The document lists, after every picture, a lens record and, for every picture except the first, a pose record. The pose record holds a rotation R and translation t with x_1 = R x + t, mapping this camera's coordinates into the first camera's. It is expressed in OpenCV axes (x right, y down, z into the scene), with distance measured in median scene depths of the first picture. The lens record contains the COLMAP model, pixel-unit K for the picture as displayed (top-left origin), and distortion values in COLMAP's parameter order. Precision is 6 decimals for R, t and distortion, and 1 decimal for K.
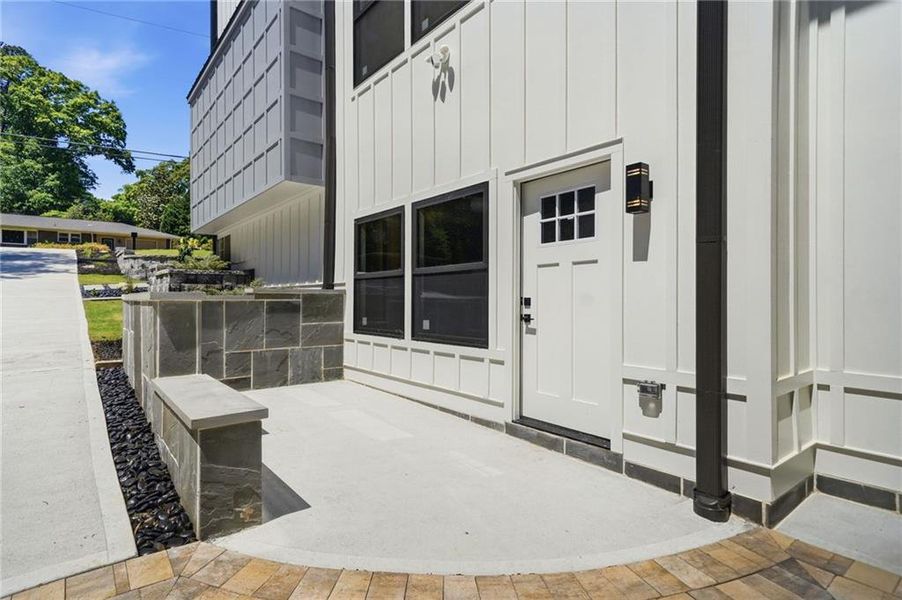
lens RADIAL K [[421.3, 0, 430.1], [0, 421.3, 305.5], [0, 0, 1]] dist [-0.000527, -0.000149]
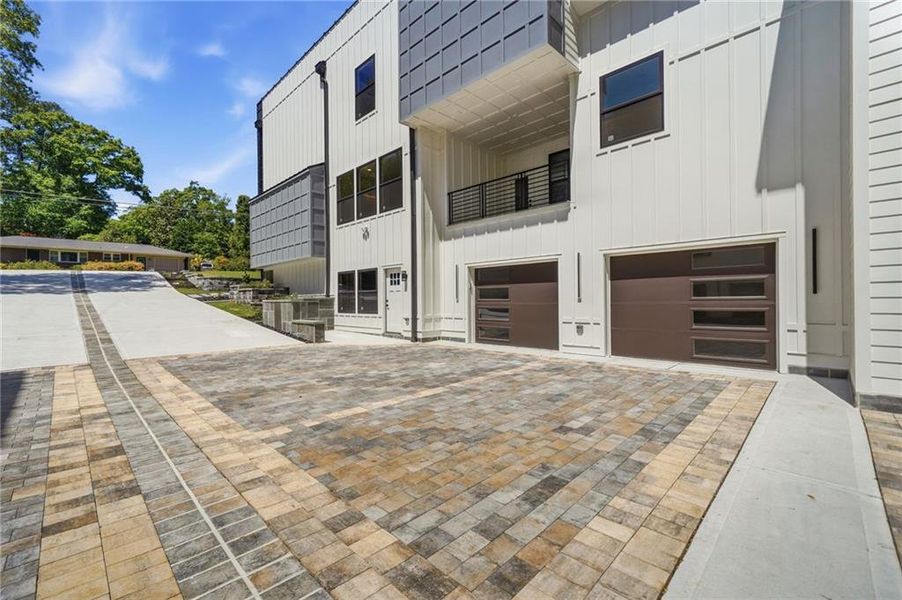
lens RADIAL K [[398.0, 0, 442.2], [0, 398.0, 304.3], [0, 0, 1]] dist [0.000081, 0.000368]
pose [[0.994052, -0.010482, 0.108403, 0.097468], [0.010992, 0.999931, -0.004103, 0.012398], [-0.108352, 0.005270, 0.994099, -0.751667]]
